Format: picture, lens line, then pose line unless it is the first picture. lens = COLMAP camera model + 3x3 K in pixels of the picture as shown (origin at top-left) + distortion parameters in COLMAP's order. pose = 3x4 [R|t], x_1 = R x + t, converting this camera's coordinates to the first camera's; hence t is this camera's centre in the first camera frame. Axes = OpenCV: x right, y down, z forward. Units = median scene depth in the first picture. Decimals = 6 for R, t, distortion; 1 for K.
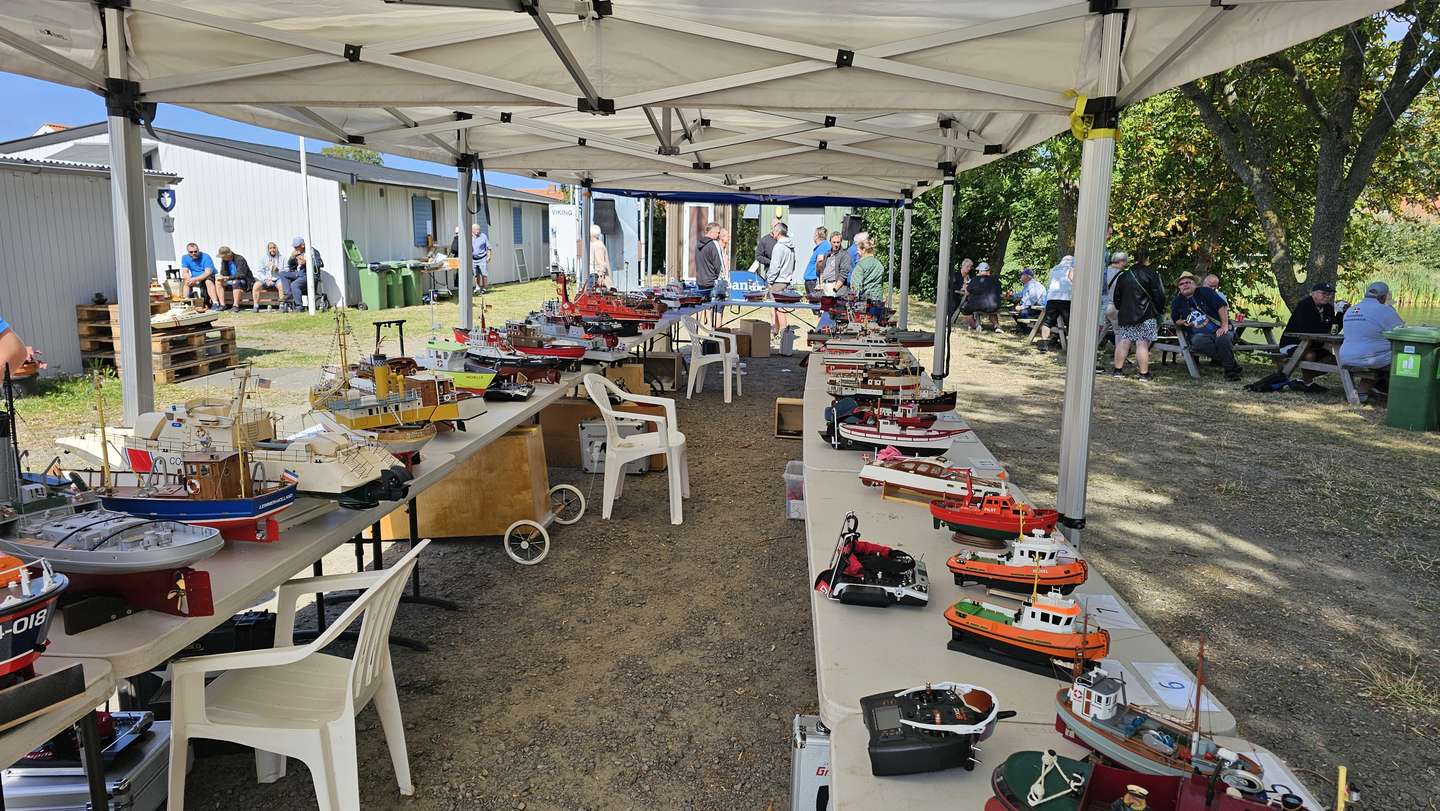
lens RADIAL K [[967.4, 0, 730.1], [0, 967.4, 417.5], [0, 0, 1]] dist [0.065957, -0.023979]
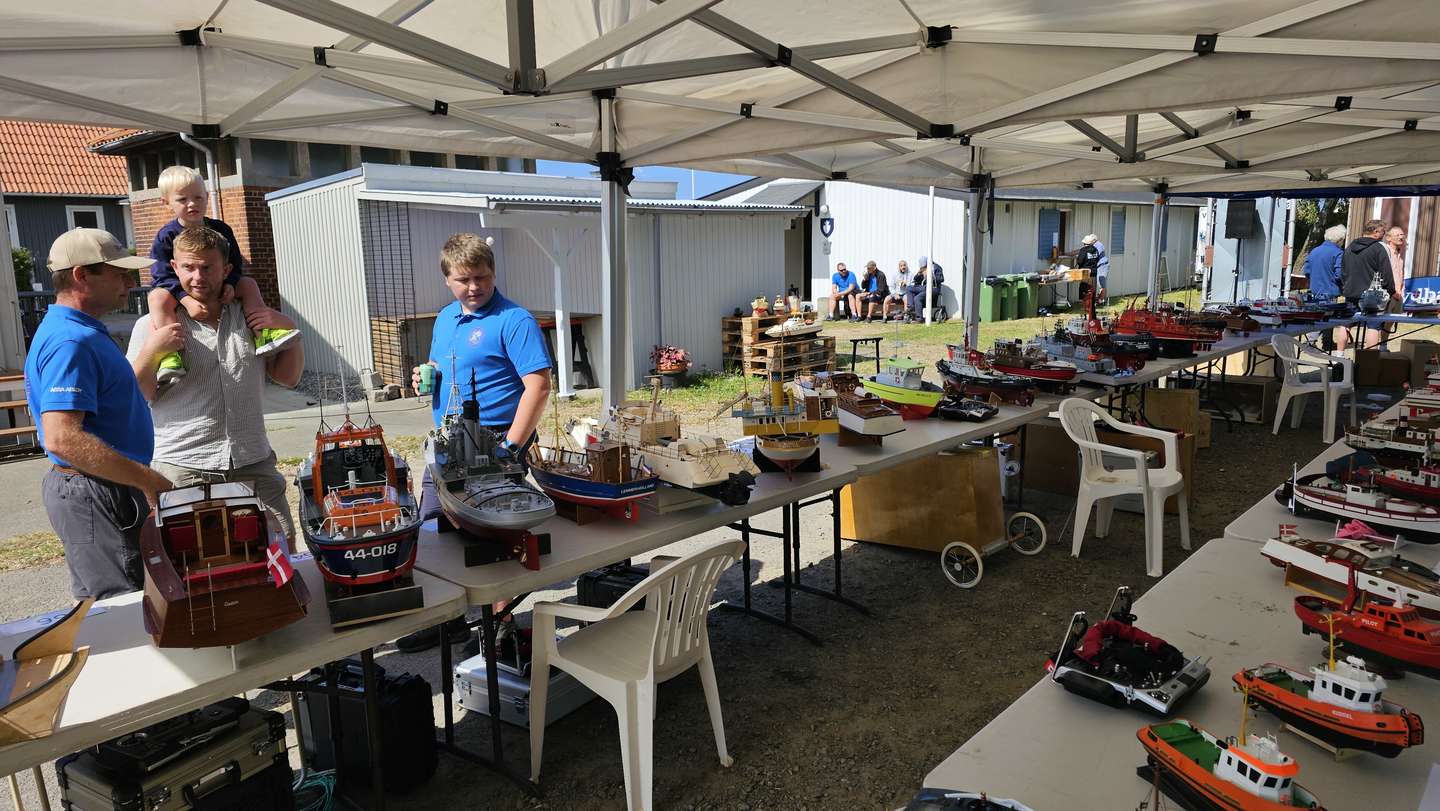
lens RADIAL K [[967.4, 0, 726.1], [0, 967.4, 402.0], [0, 0, 1]] dist [0.065957, -0.023979]
pose [[0.792484, 0.068108, -0.606078, 0.156297], [-0.083604, 0.996496, 0.002664, -0.015707], [0.604135, 0.048559, 0.795401, 0.048549]]
